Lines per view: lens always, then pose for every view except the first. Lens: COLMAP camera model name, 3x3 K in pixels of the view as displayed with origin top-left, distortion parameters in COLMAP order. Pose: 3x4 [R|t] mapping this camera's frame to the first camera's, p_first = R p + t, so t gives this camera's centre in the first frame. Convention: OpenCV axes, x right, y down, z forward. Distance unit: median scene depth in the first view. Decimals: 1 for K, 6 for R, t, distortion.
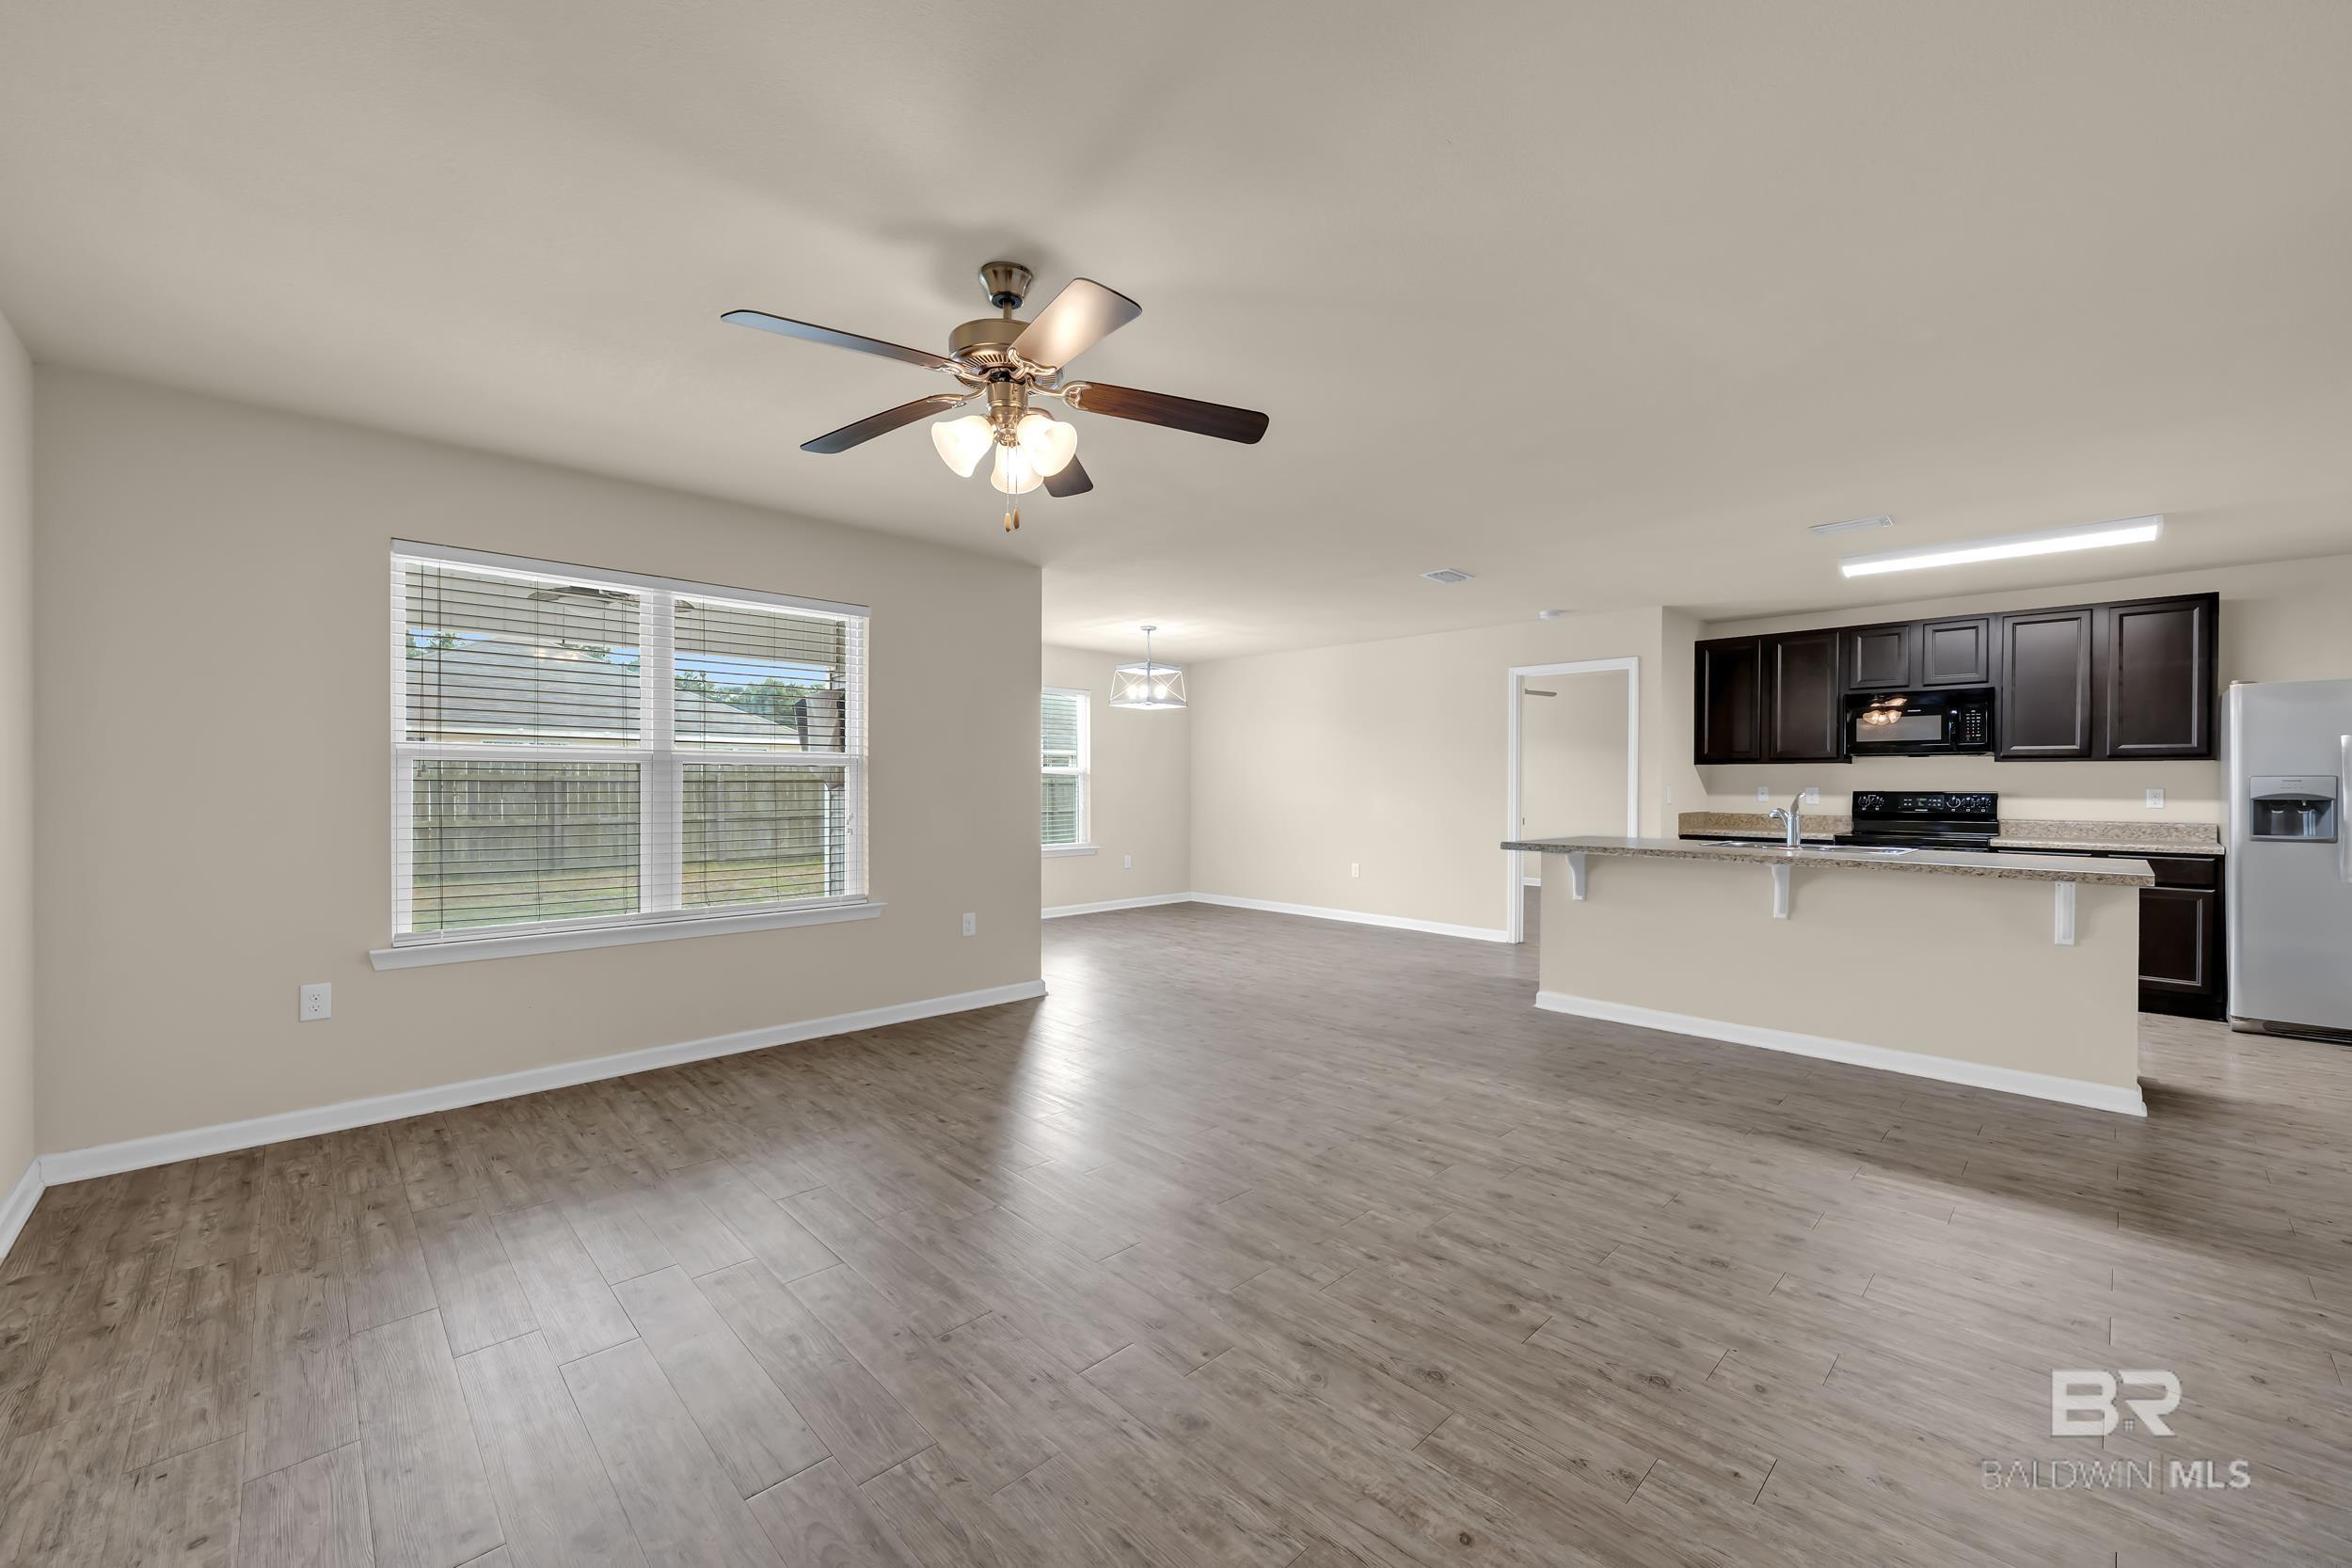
lens RADIAL K [[922.7, 0, 1183.9], [0, 922.7, 788.3], [0, 0, 1]] dist [-0.001245, 0.000542]
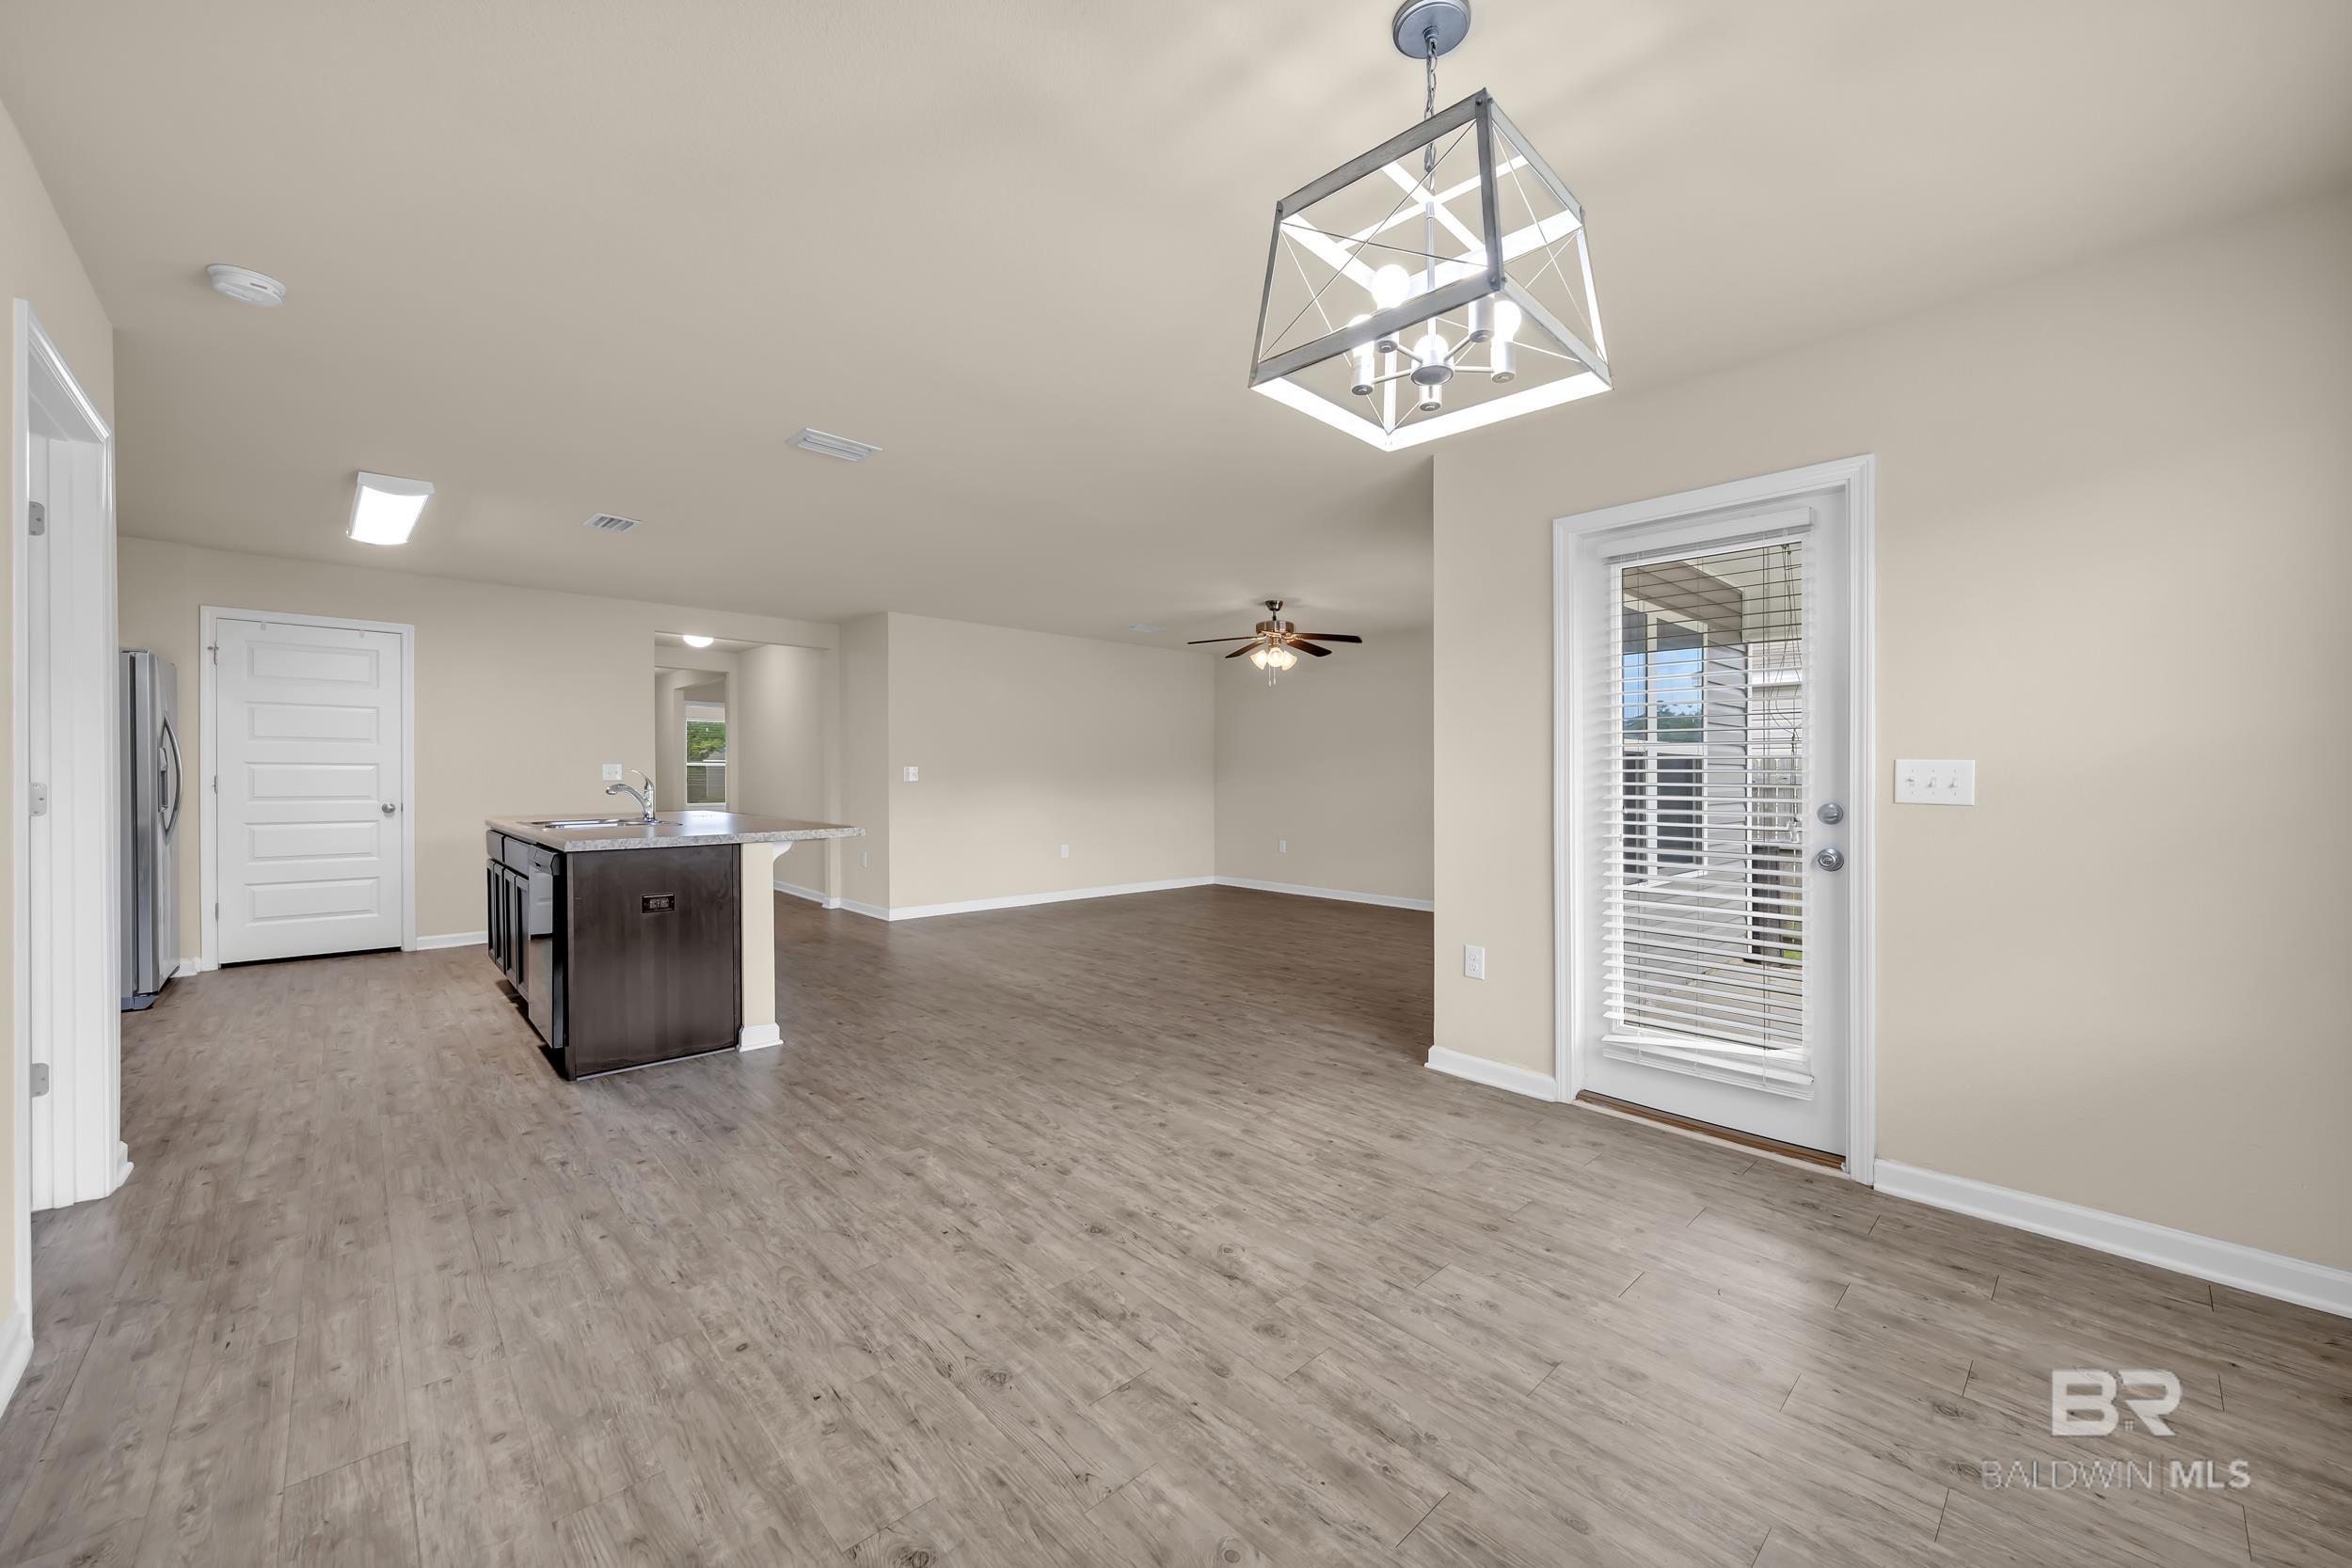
lens RADIAL K [[910.6, 0, 1197.0], [0, 910.6, 779.3], [0, 0, 1]] dist [-0.002154, 0.000449]
pose [[-0.999959, -0.008952, 0.001559, 0.032184], [-0.008935, 0.999904, 0.010565, 0.001541], [-0.001654, 0.010550, -0.999943, 2.129765]]
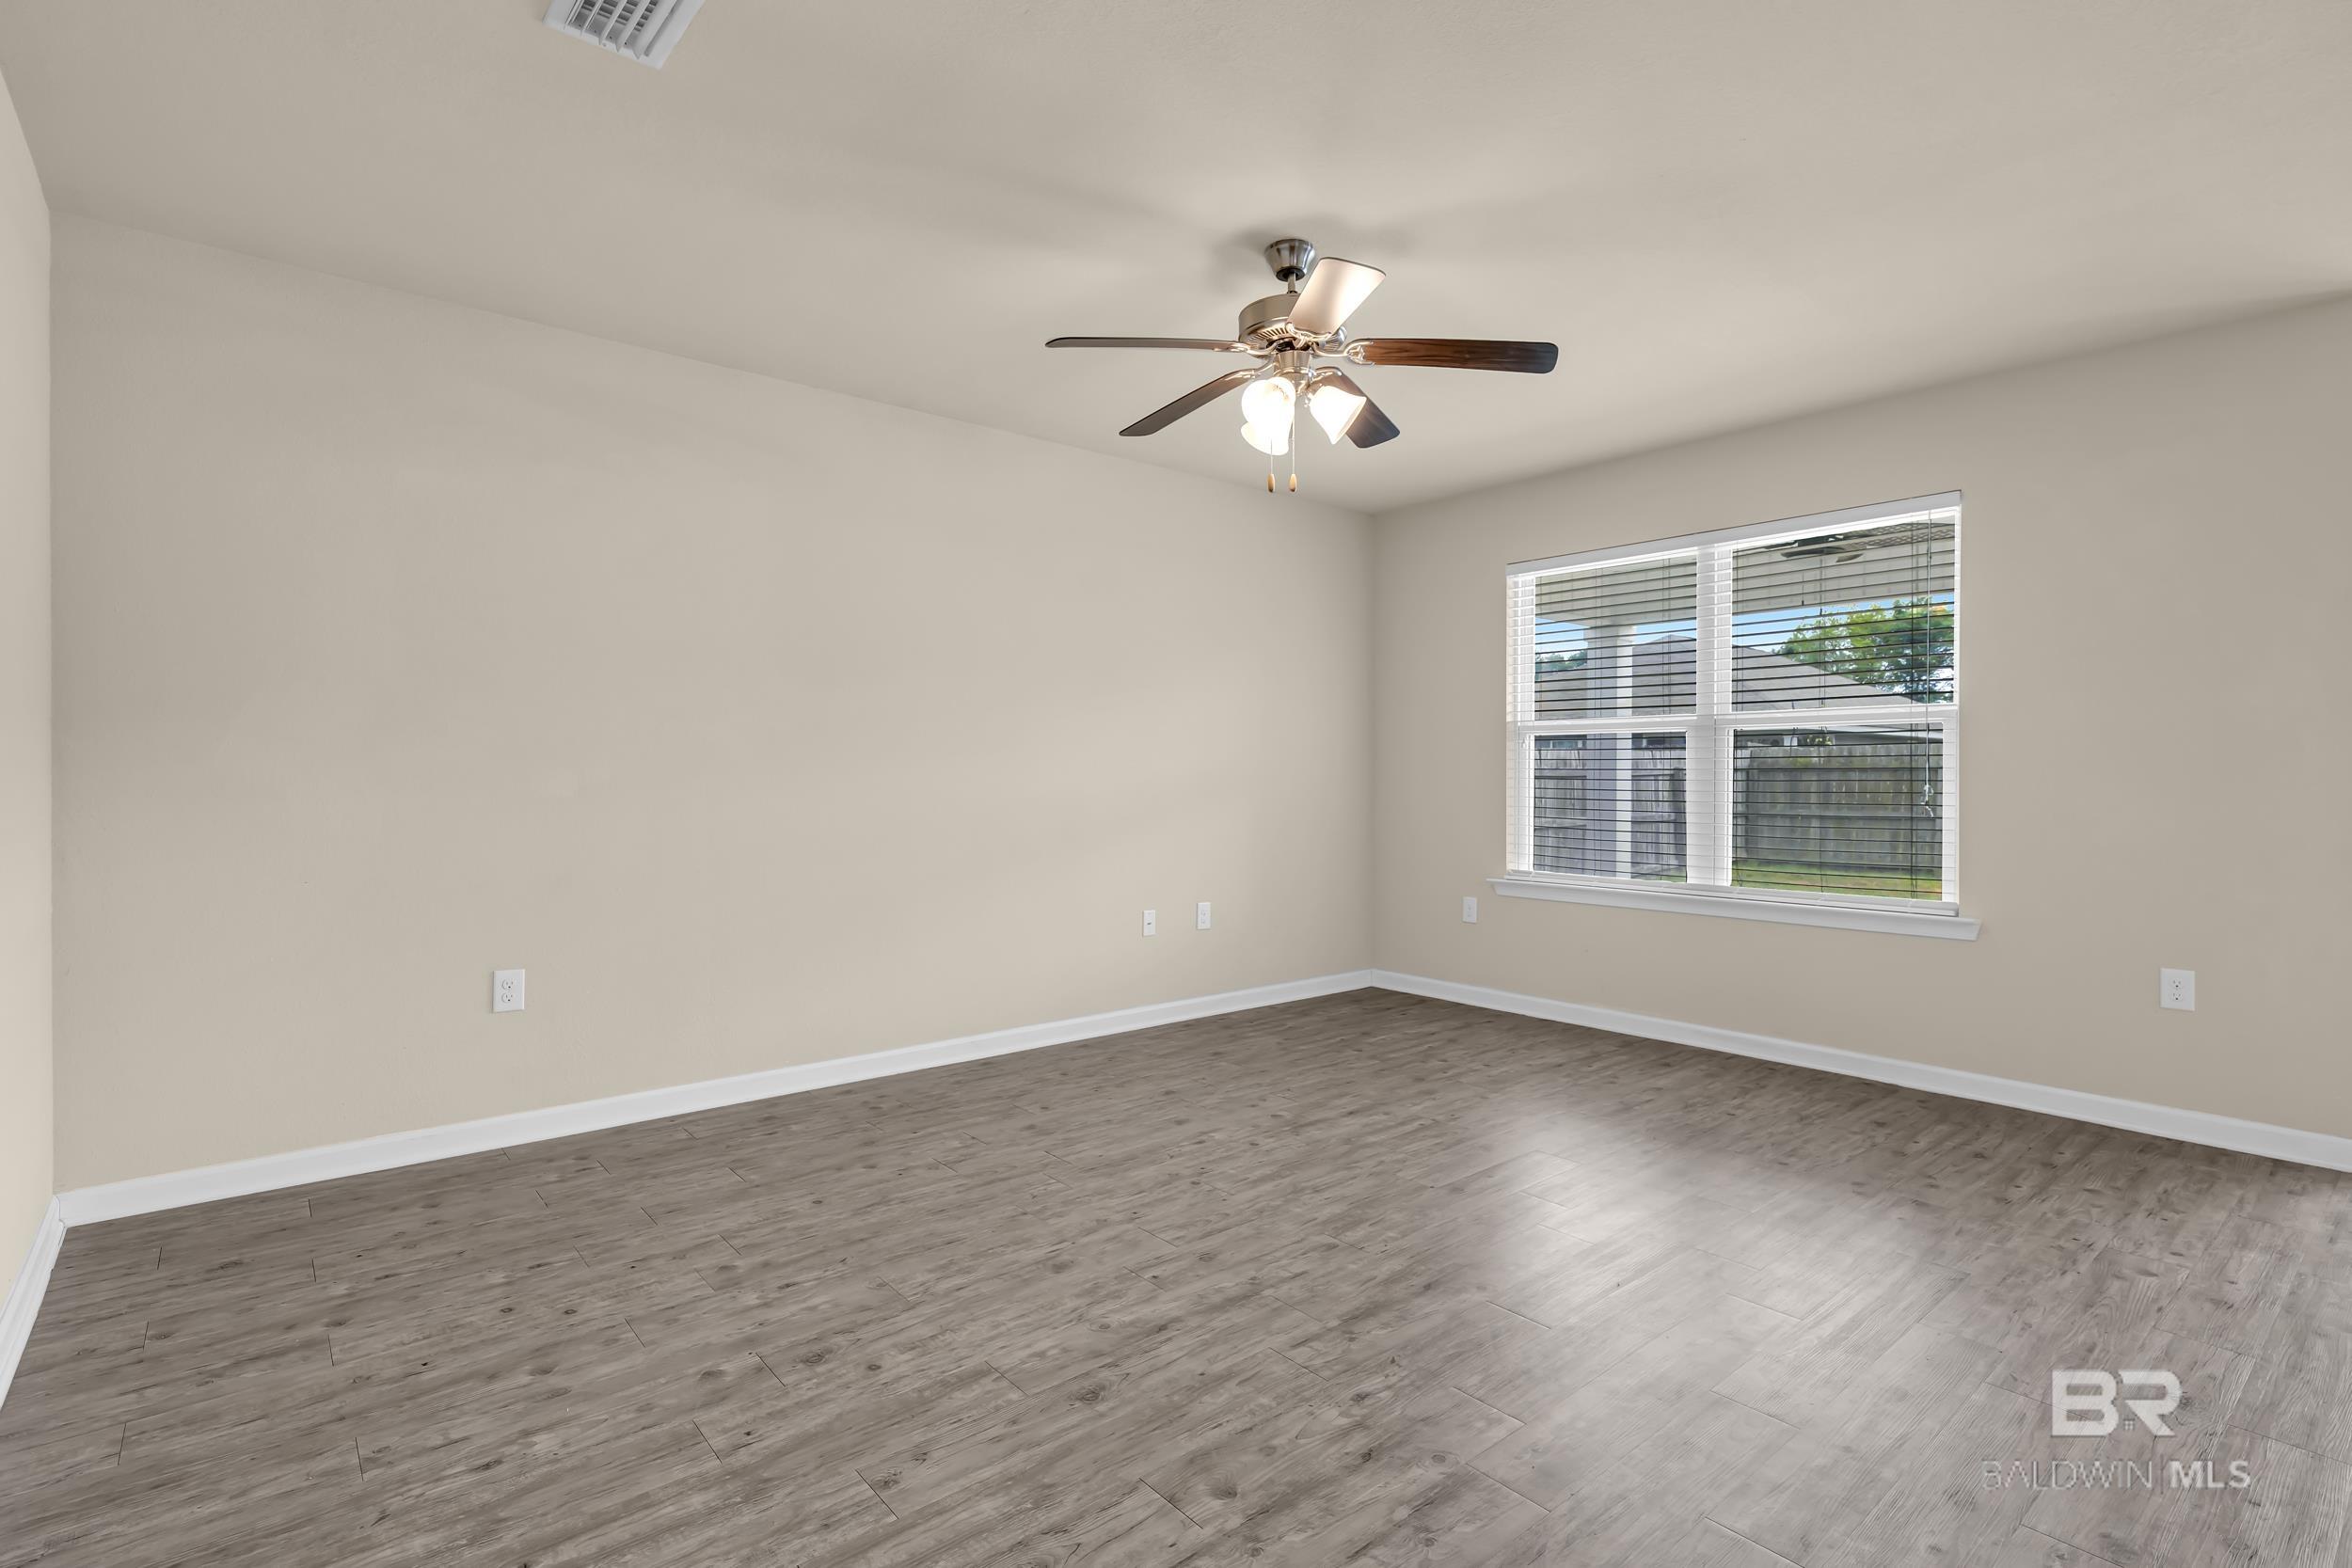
lens RADIAL K [[1125.1, 0, 1195.4], [0, 1125.1, 784.2], [0, 0, 1]] dist [0.007120, -0.004107]
pose [[-0.067752, 0.005354, -0.997688, 0.589713], [-0.009513, 0.999937, 0.006012, 0.027365], [0.997657, 0.009898, -0.067697, 0.524463]]
